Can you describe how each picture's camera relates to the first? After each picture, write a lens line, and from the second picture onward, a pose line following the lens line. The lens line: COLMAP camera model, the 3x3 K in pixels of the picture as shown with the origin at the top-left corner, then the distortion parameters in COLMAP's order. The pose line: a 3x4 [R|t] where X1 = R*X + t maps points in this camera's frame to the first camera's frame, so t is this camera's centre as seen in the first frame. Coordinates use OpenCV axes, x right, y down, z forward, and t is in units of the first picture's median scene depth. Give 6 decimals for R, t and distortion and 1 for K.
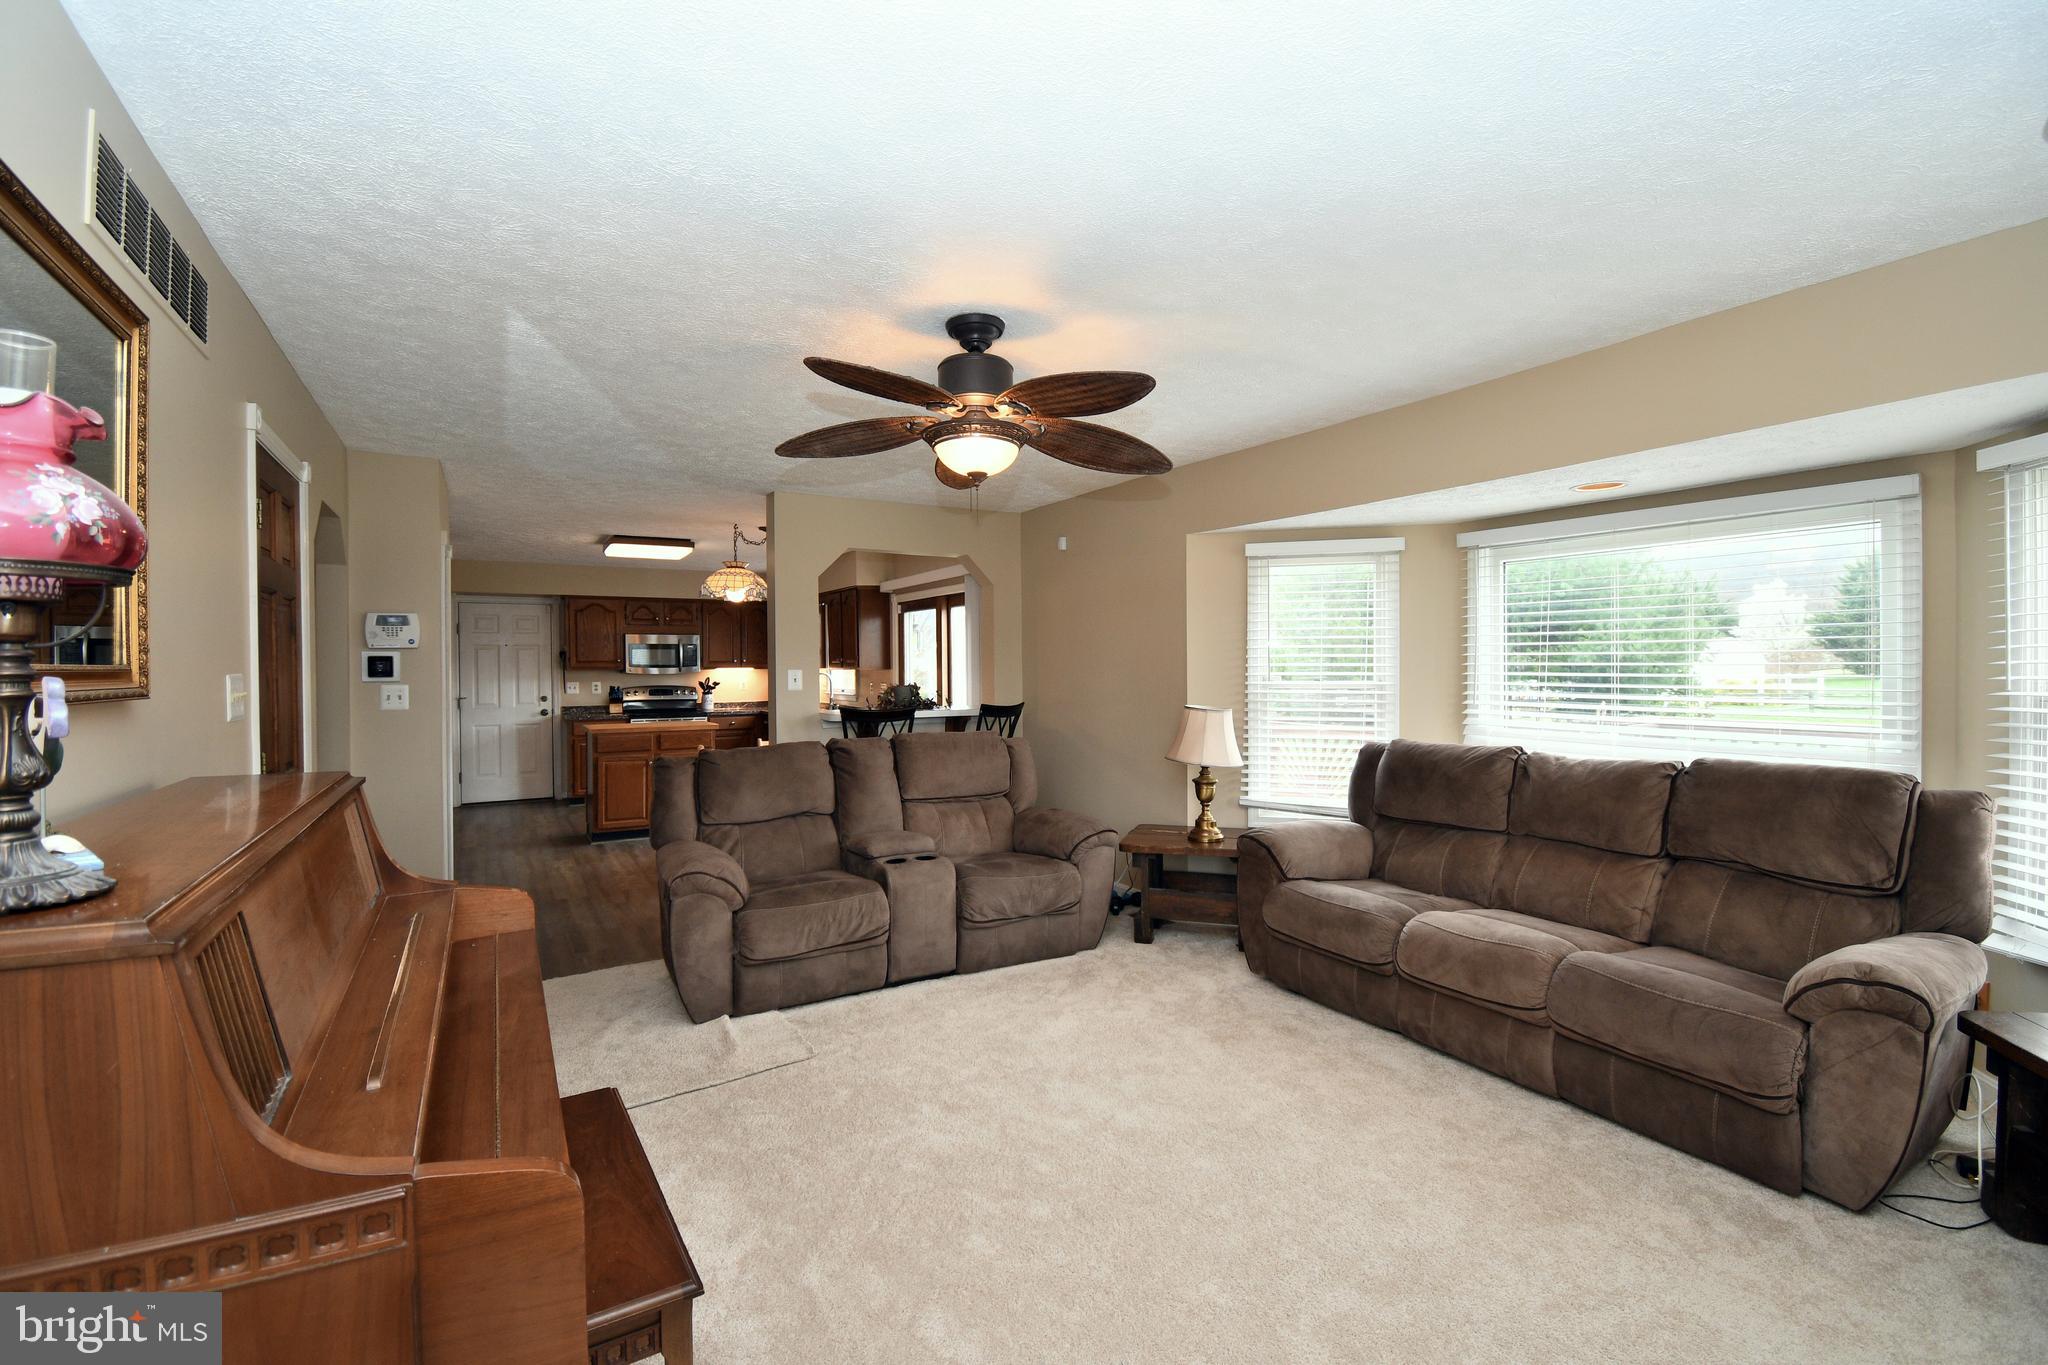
lens RADIAL K [[907.4, 0, 1037.2], [0, 907.4, 680.0], [0, 0, 1]] dist [0.008237, -0.005080]
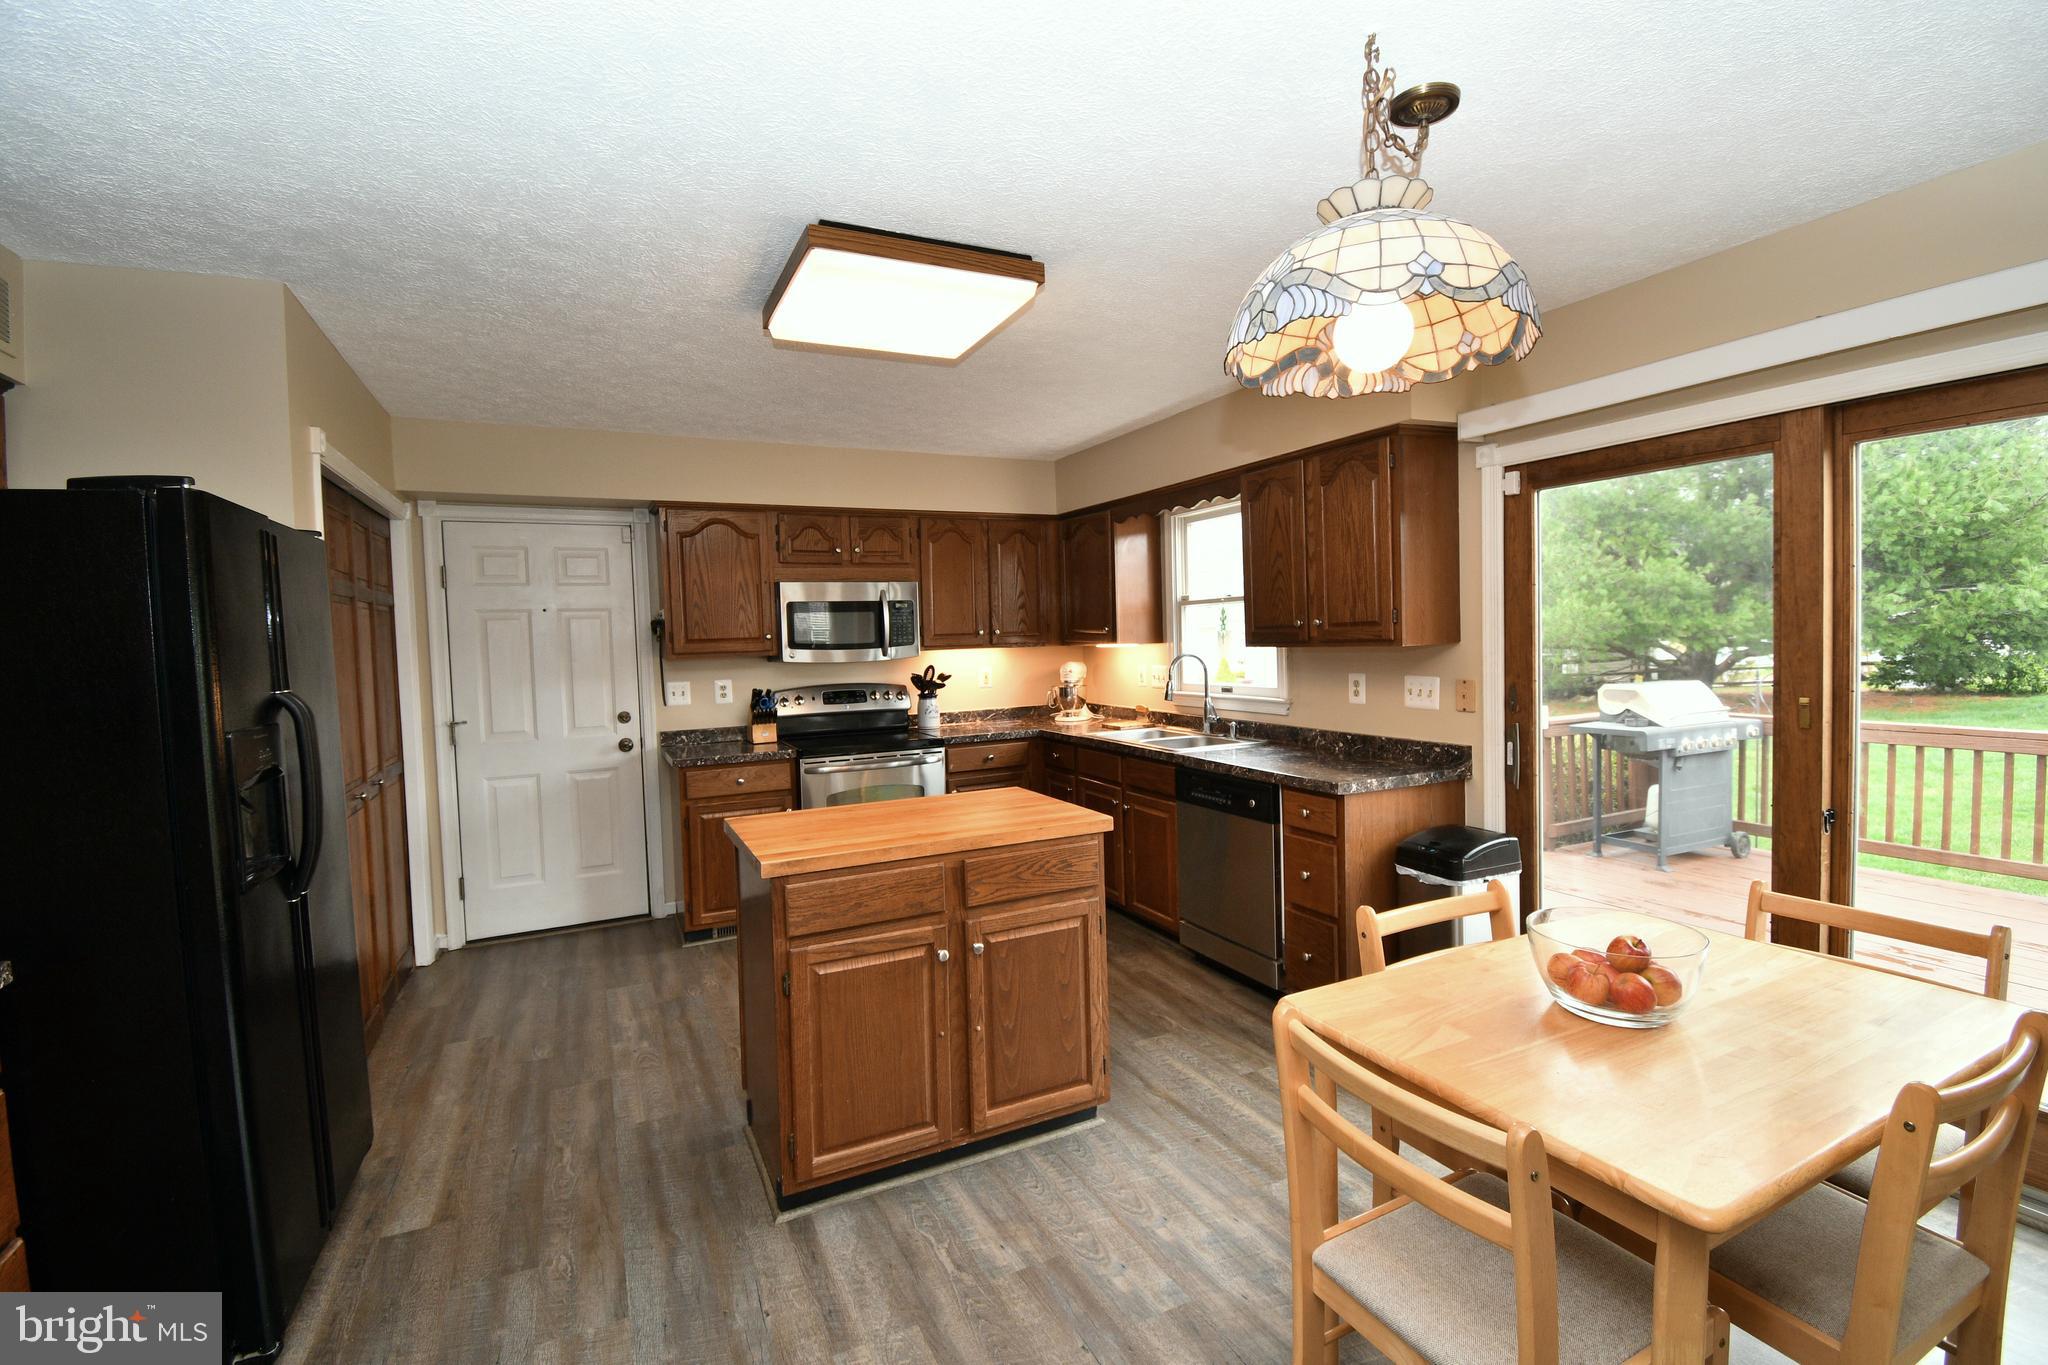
lens RADIAL K [[907.4, 0, 1033.0], [0, 907.4, 678.0], [0, 0, 1]] dist [0.008237, -0.005080]
pose [[0.996561, -0.018239, -0.080829, -0.613761], [0.020857, 0.999281, 0.031655, -0.025586], [0.080193, -0.033232, 0.996225, 1.151888]]
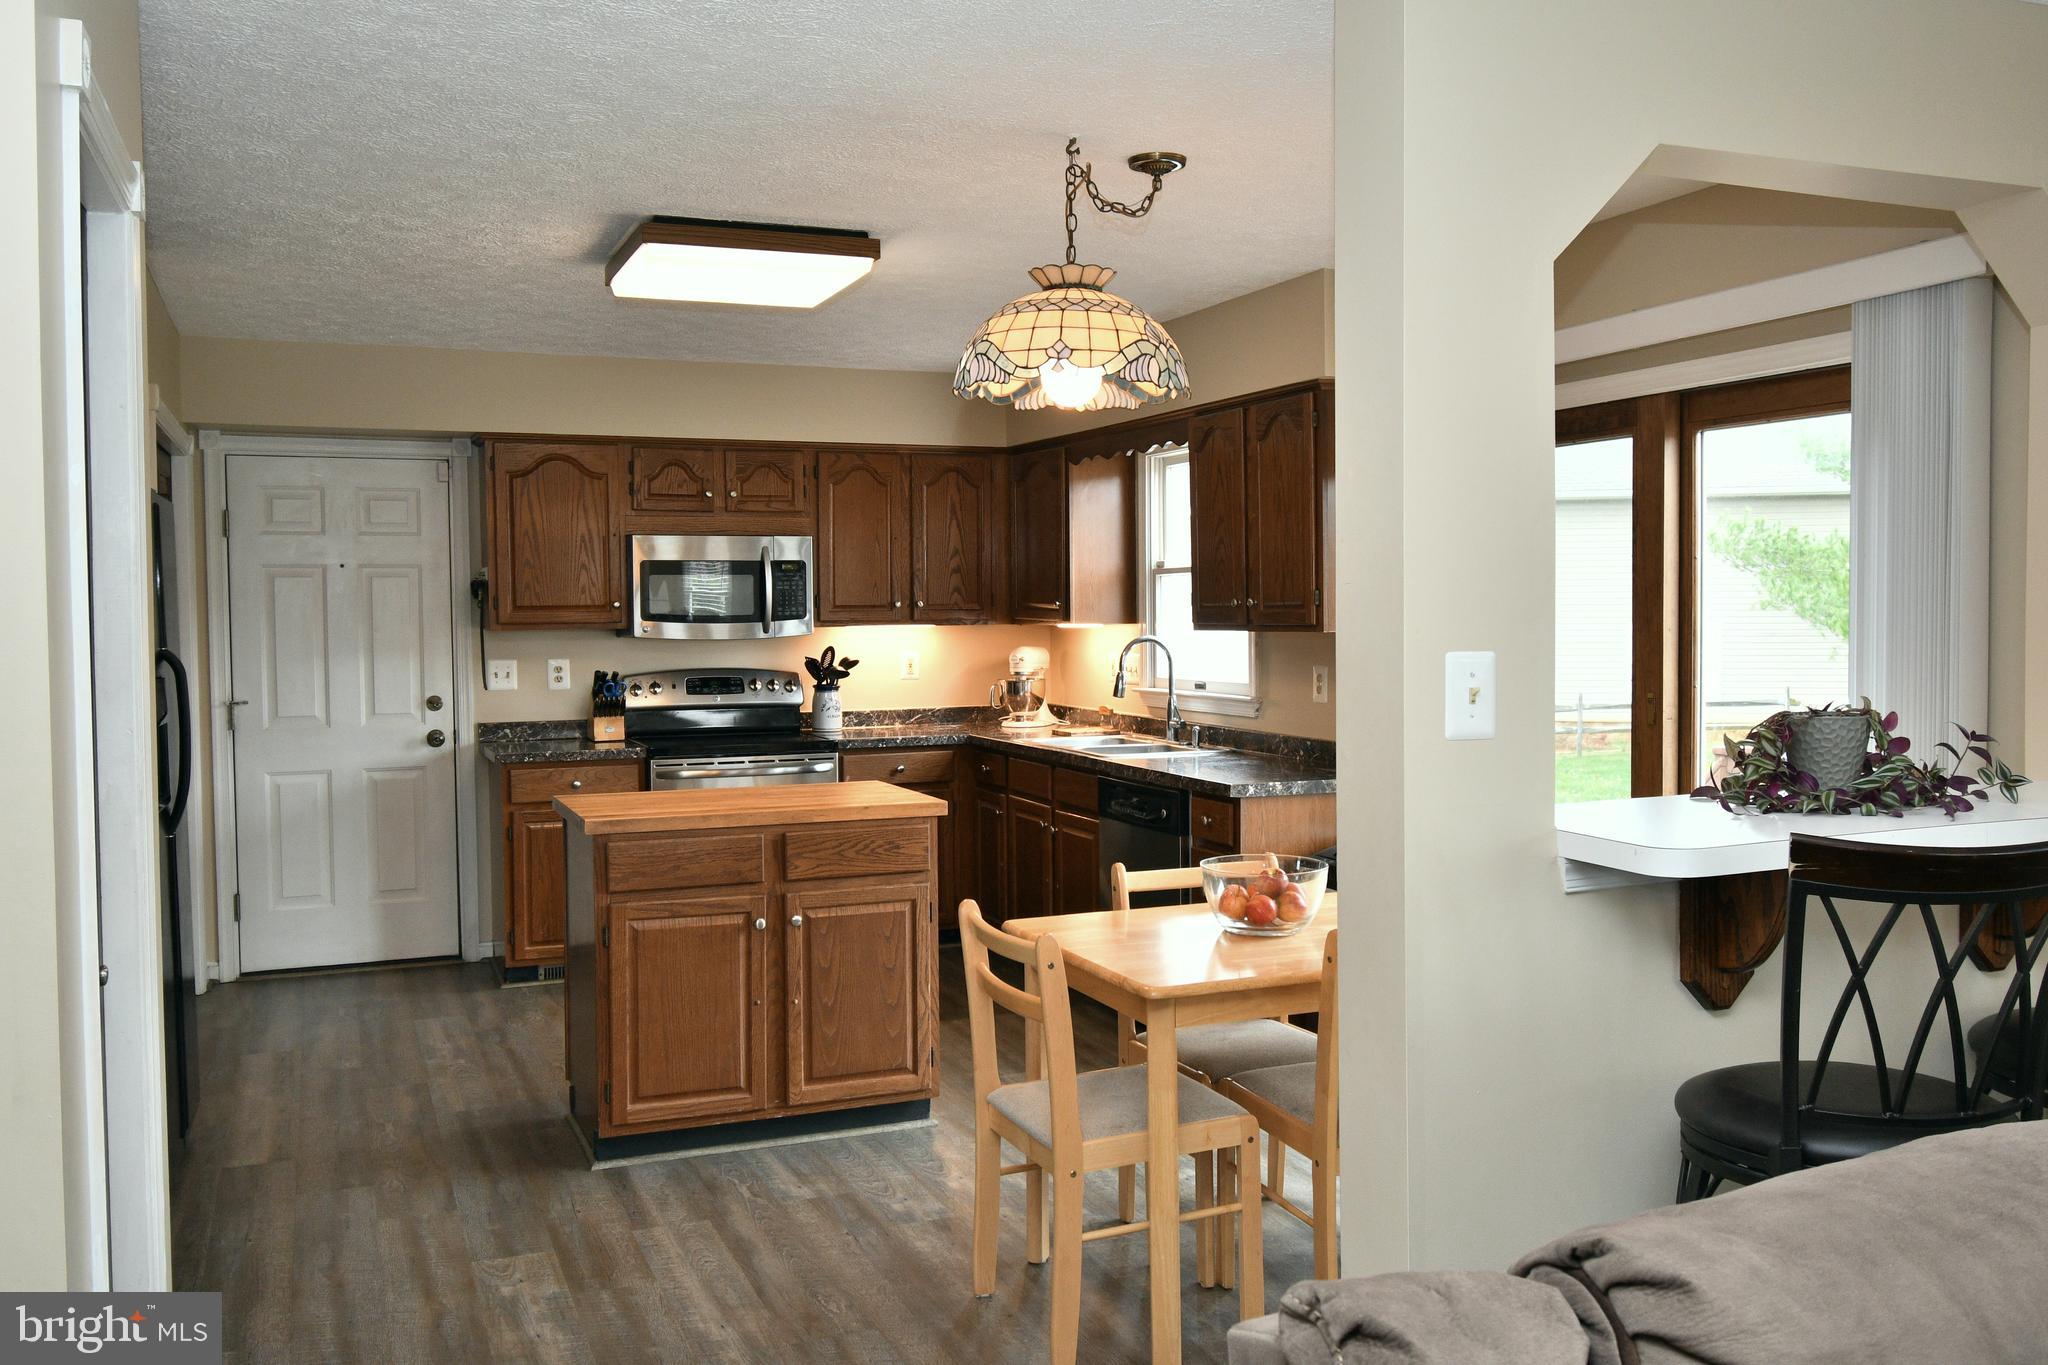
lens RADIAL K [[1710.3, 0, 1036.6], [0, 1710.3, 683.4], [0, 0, 1]] dist [-0.005134, -0.001626]
pose [[0.990000, 0.004752, -0.140990, -0.404572], [-0.000650, 0.999576, 0.029121, -0.020335], [0.141068, -0.028738, 0.989583, 0.688435]]
